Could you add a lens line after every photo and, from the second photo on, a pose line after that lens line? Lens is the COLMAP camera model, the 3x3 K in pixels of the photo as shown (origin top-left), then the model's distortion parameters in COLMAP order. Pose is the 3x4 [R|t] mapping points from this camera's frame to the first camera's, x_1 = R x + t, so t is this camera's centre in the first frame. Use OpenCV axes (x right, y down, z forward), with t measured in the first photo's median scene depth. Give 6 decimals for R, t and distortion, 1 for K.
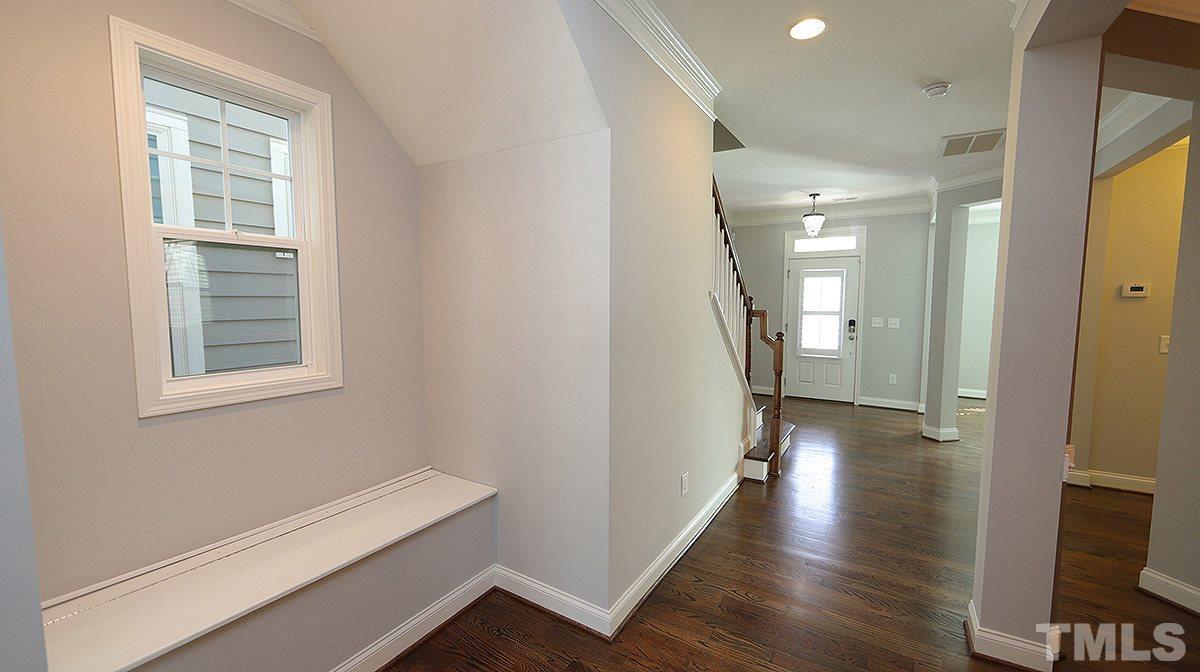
lens RADIAL K [[468.3, 0, 600.0], [0, 468.3, 336.0], [0, 0, 1]] dist [-0.000032, -0.000124]
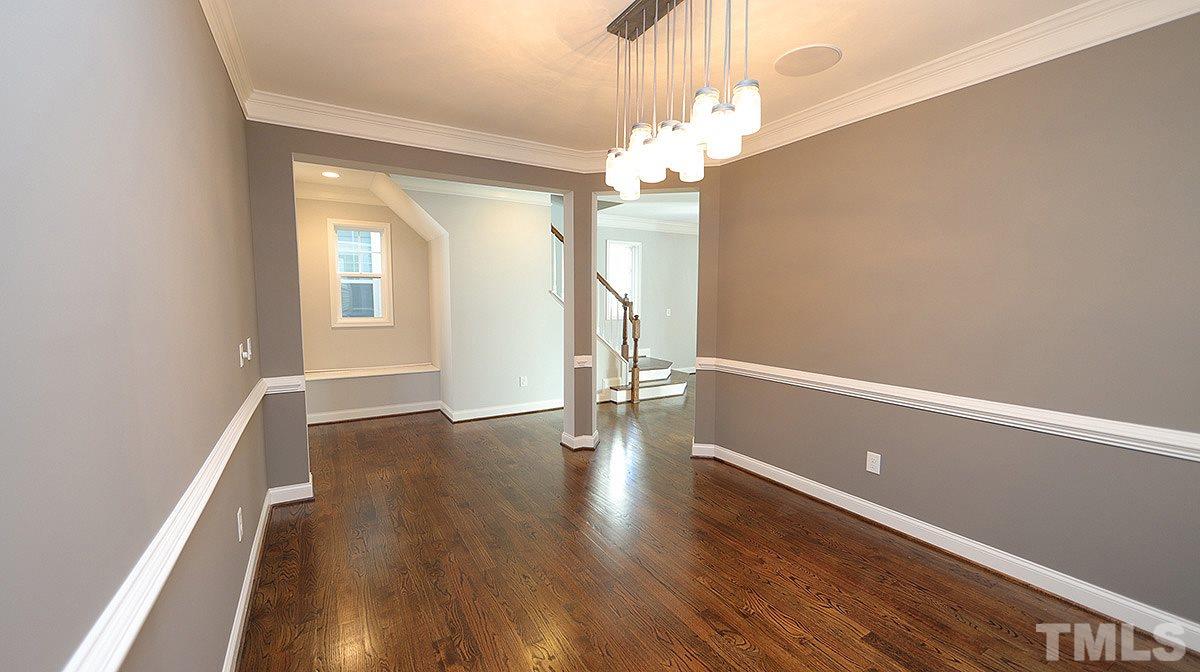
lens RADIAL K [[468.3, 0, 600.0], [0, 468.3, 336.0], [0, 0, 1]] dist [-0.000032, -0.000124]
pose [[0.891468, 0.057266, -0.449449, 1.820172], [-0.041711, 0.998141, 0.044445, -0.008660], [0.451159, -0.020874, 0.892200, -0.943243]]
